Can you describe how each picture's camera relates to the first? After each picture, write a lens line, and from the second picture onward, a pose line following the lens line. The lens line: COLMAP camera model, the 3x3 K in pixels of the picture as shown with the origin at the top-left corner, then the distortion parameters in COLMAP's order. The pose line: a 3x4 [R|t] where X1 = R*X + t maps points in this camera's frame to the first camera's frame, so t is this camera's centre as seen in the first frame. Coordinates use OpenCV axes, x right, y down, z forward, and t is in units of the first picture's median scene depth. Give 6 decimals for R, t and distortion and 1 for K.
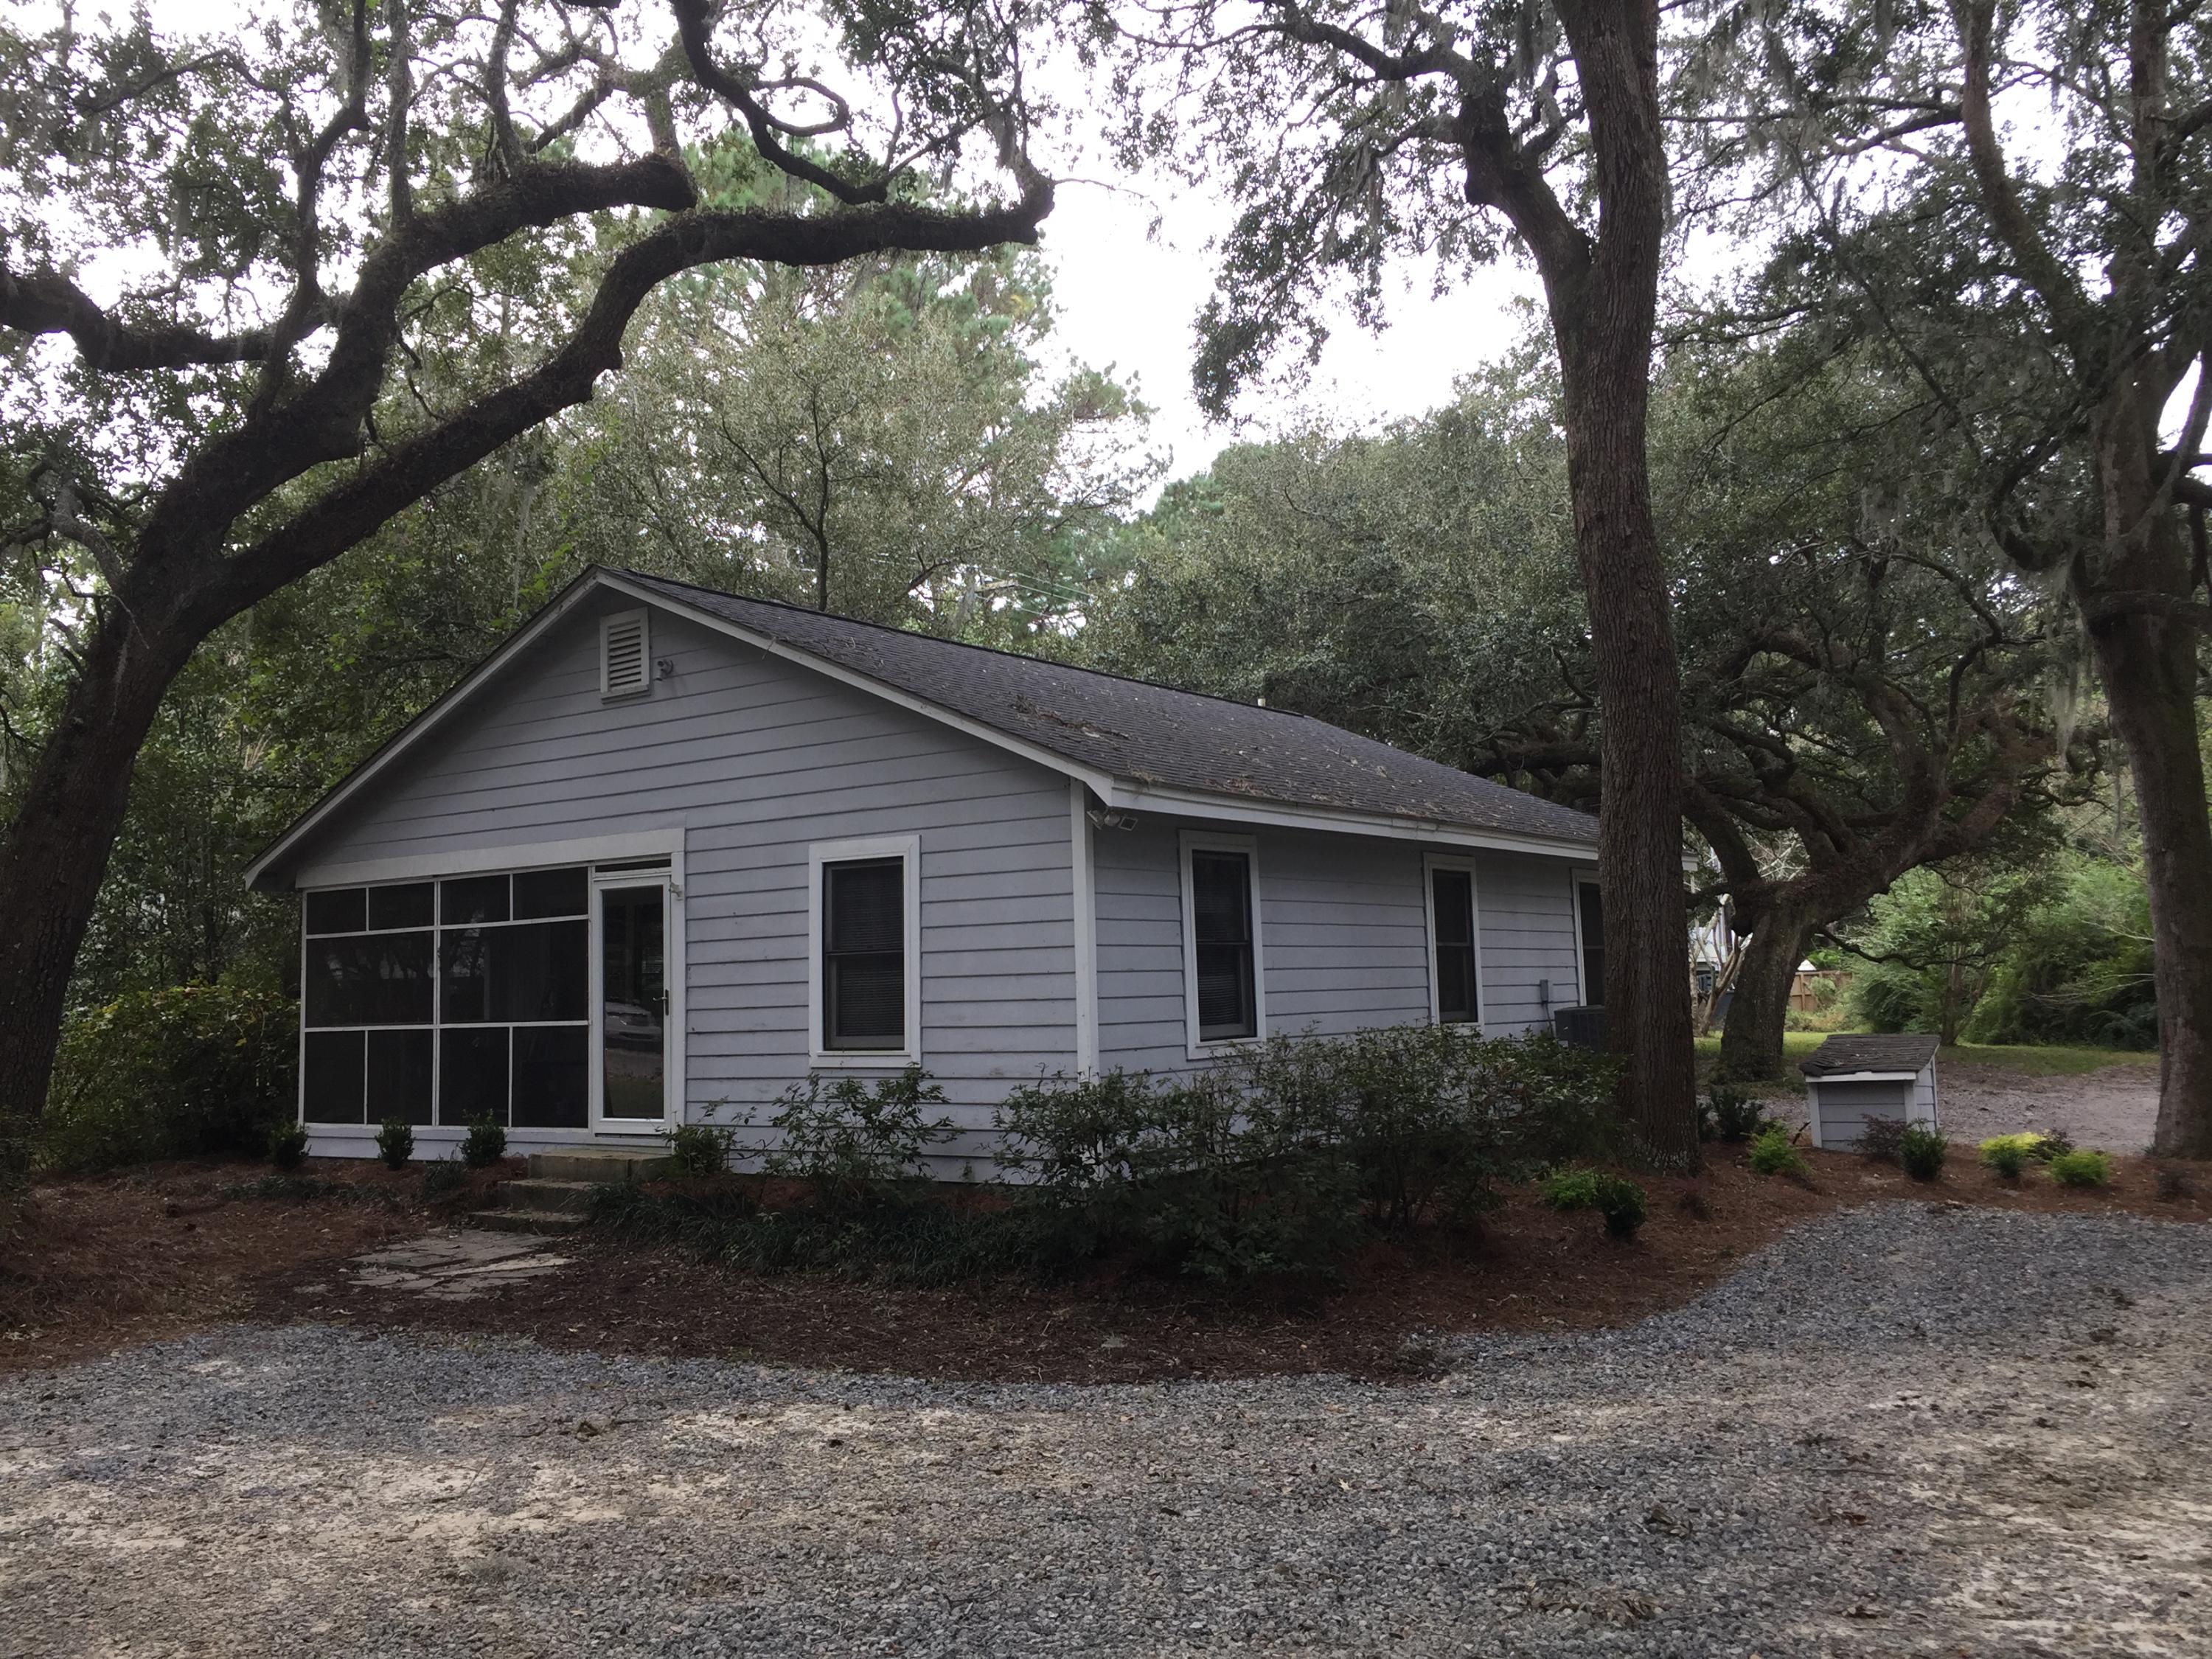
lens RADIAL K [[1910.9, 0, 1095.4], [0, 1910.9, 817.7], [0, 0, 1]] dist [0.037681, 0.006980]
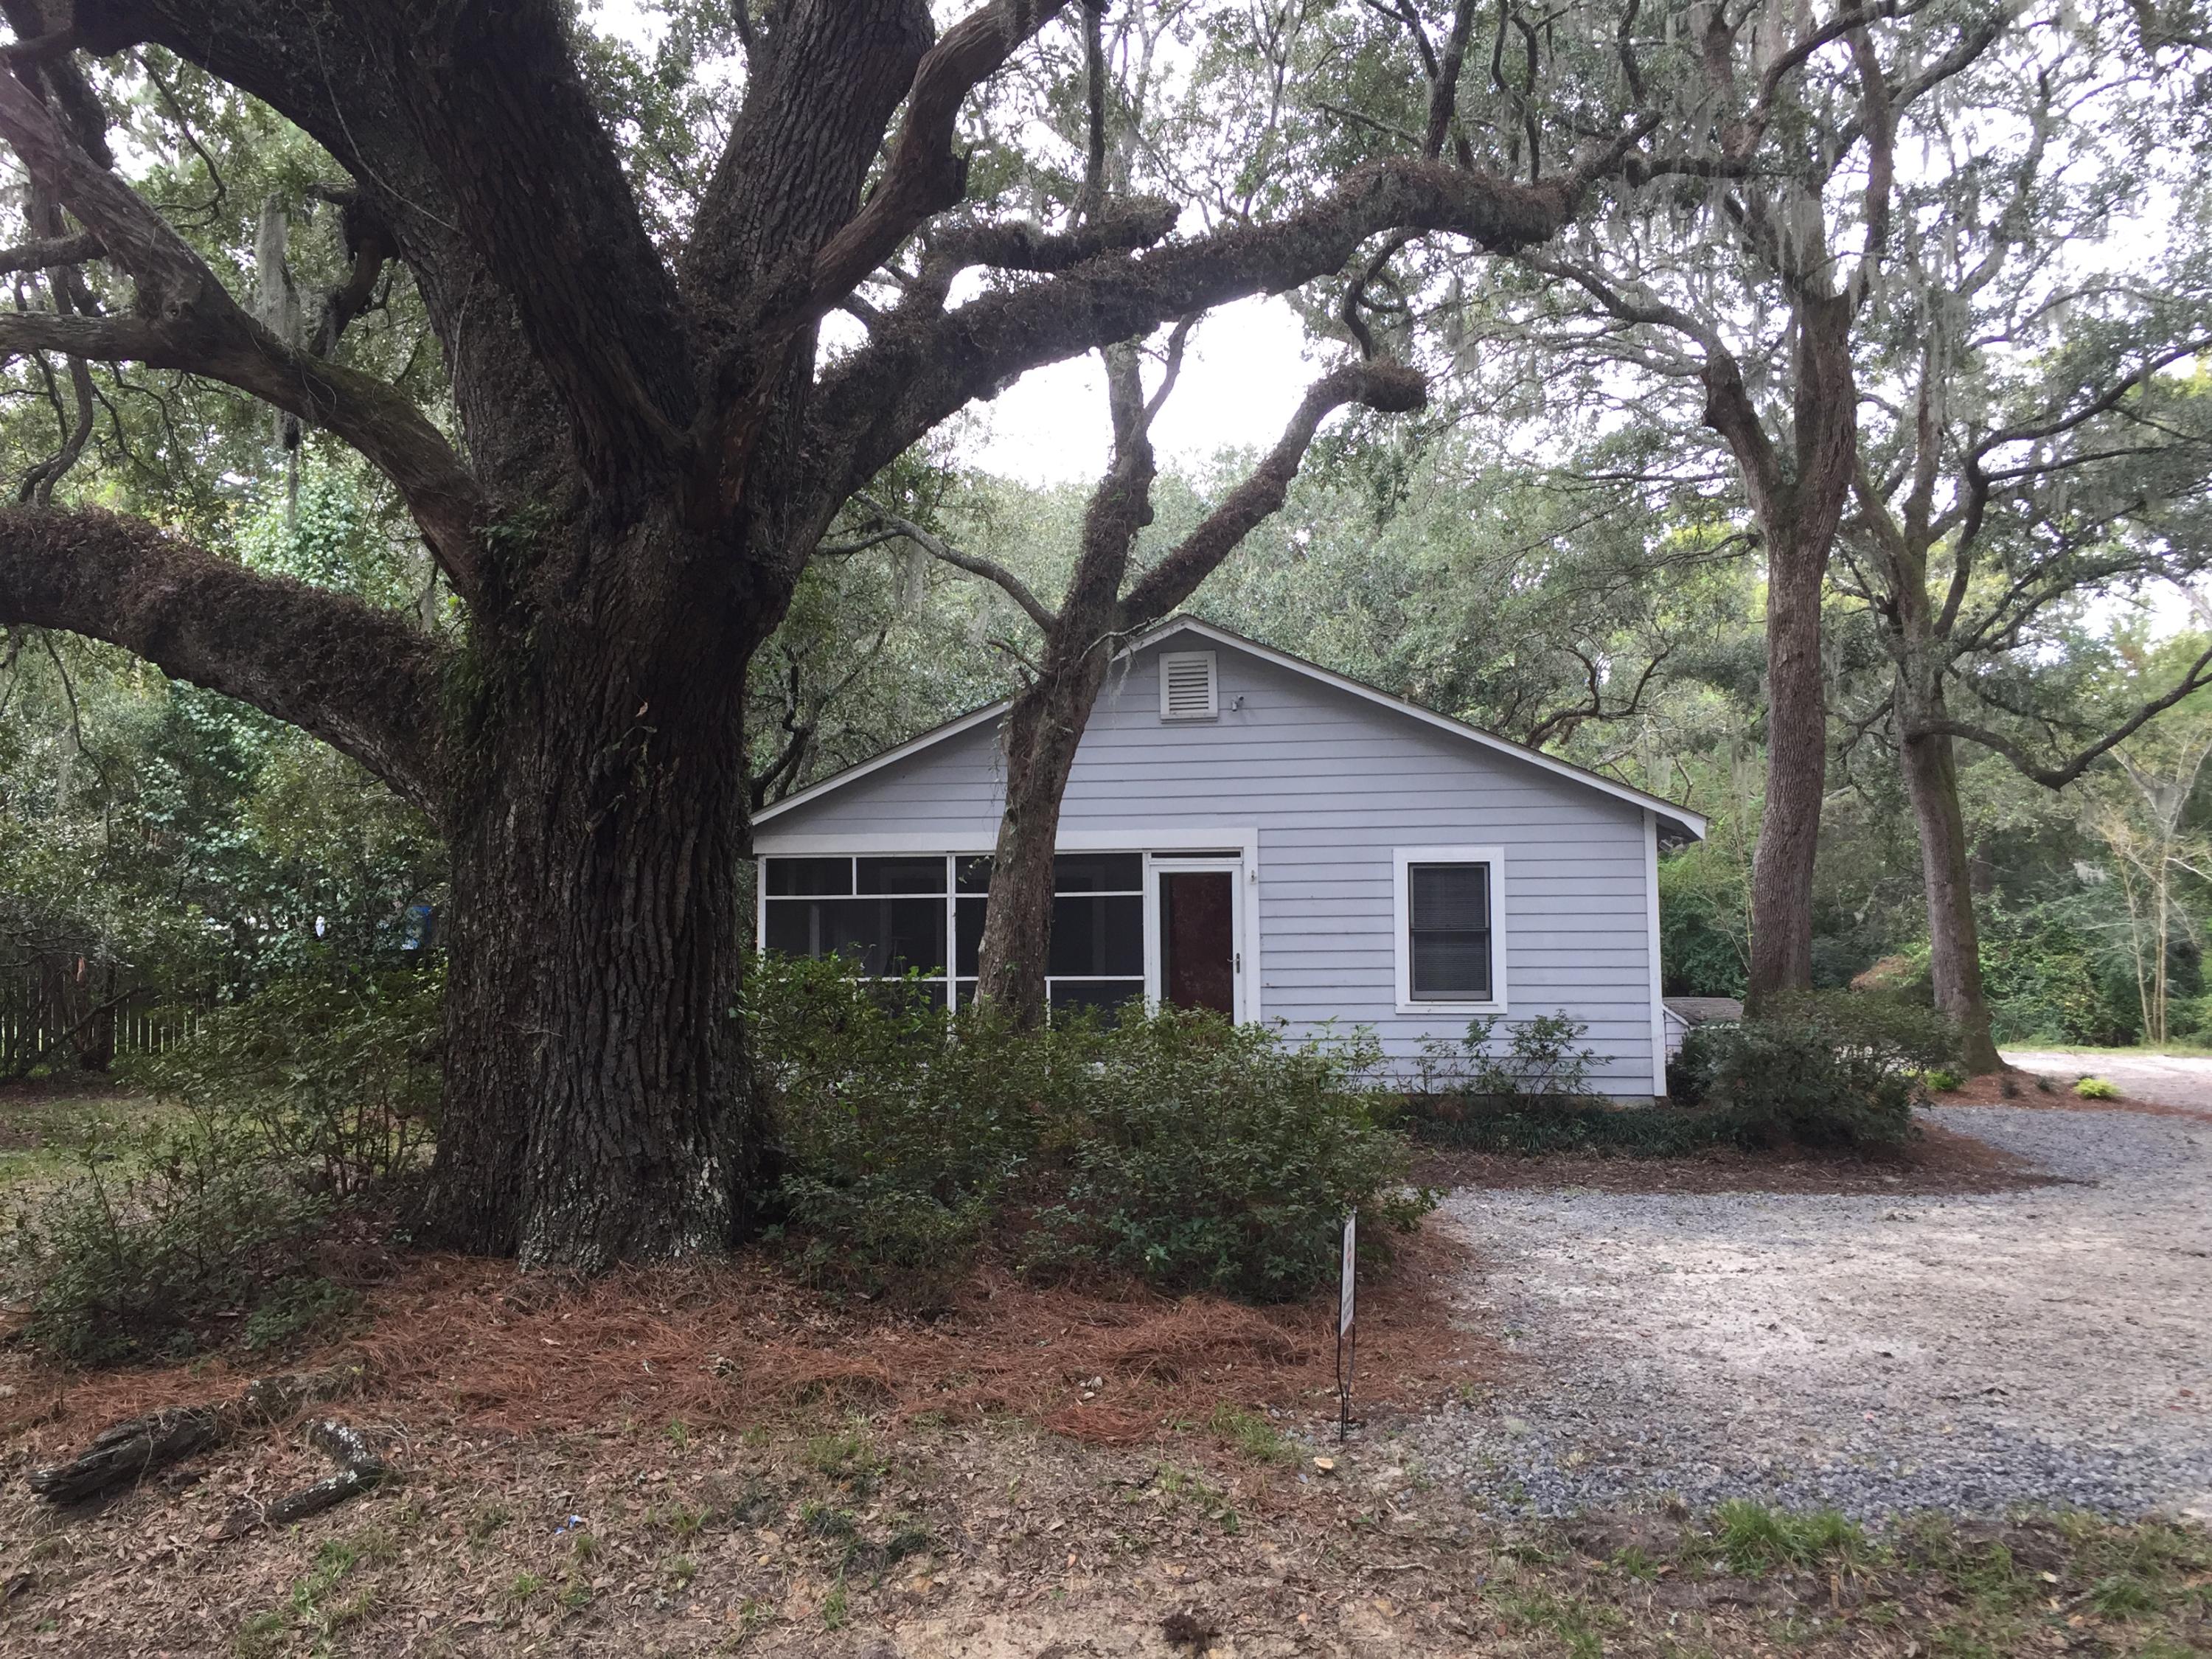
lens RADIAL K [[1910.9, 0, 1098.1], [0, 1910.9, 837.6], [0, 0, 1]] dist [0.037681, 0.006980]
pose [[0.884456, 0.046900, 0.464260, -0.883924], [-0.058990, 0.998192, 0.011543, 0.003140], [-0.462880, -0.037596, 0.885624, -0.084978]]
